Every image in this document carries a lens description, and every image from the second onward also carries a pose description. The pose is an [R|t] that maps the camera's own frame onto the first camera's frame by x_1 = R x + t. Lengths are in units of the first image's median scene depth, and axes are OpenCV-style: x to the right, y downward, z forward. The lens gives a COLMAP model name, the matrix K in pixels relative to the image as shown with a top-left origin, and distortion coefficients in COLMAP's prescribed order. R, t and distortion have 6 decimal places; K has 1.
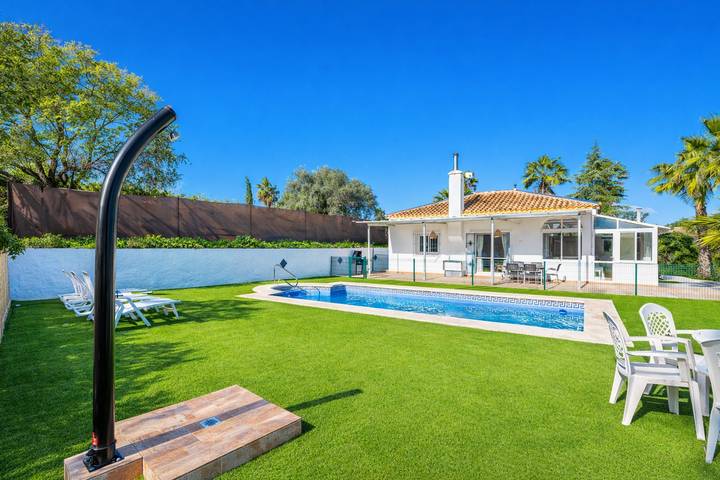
lens RADIAL K [[339.7, 0, 343.9], [0, 339.7, 241.7], [0, 0, 1]] dist [0.000792, 0.000063]
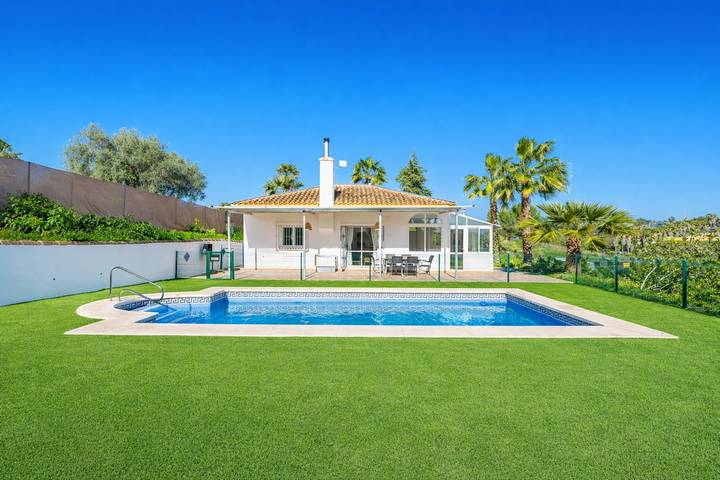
lens RADIAL K [[339.7, 0, 343.9], [0, 339.7, 241.7], [0, 0, 1]] dist [0.000792, 0.000063]
pose [[0.825882, 0.000799, 0.563842, -0.160694], [-0.014051, 0.999718, 0.019164, 0.002004], [-0.563667, -0.023750, 0.825660, 0.209517]]
